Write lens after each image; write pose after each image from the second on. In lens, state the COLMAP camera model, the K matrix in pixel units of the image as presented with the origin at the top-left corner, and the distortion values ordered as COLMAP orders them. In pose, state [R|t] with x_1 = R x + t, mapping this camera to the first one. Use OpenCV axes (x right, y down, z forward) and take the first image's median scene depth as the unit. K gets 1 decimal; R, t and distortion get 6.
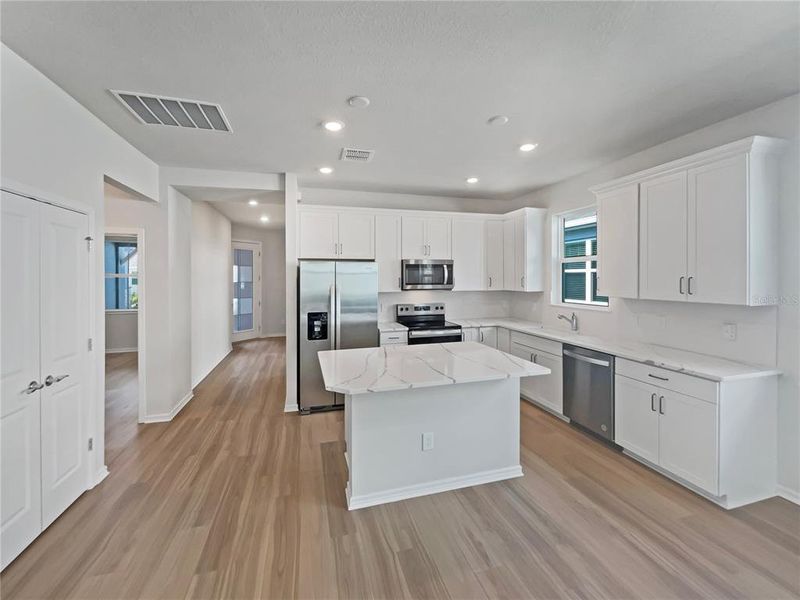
lens RADIAL K [[331.1, 0, 397.1], [0, 331.1, 272.6], [0, 0, 1]] dist [0.001593, 0.000528]
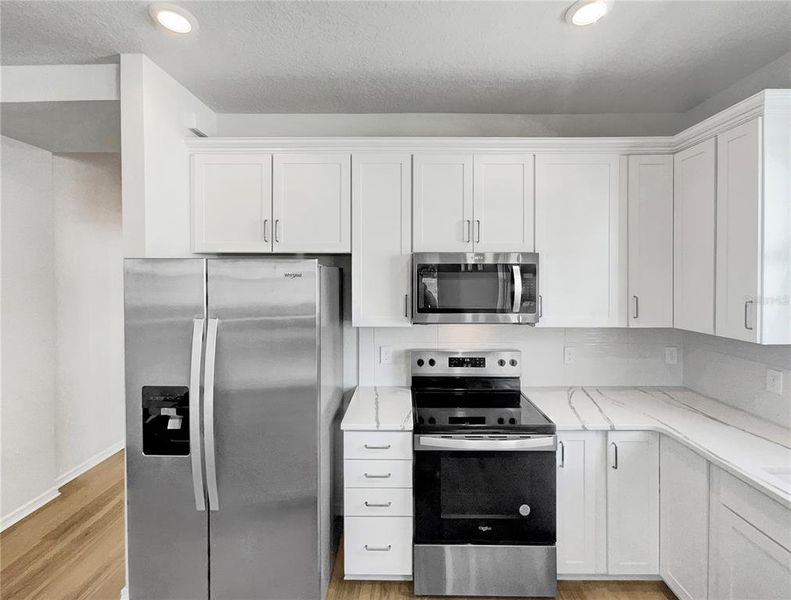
lens RADIAL K [[328.9, 0, 430.1], [0, 328.9, 276.3], [0, 0, 1]] dist [0.001323, 0.000358]
pose [[0.972603, 0.007553, -0.232348, 0.132334], [-0.003877, 0.999860, 0.016270, -0.015711], [0.232439, -0.014924, 0.972497, 0.567262]]
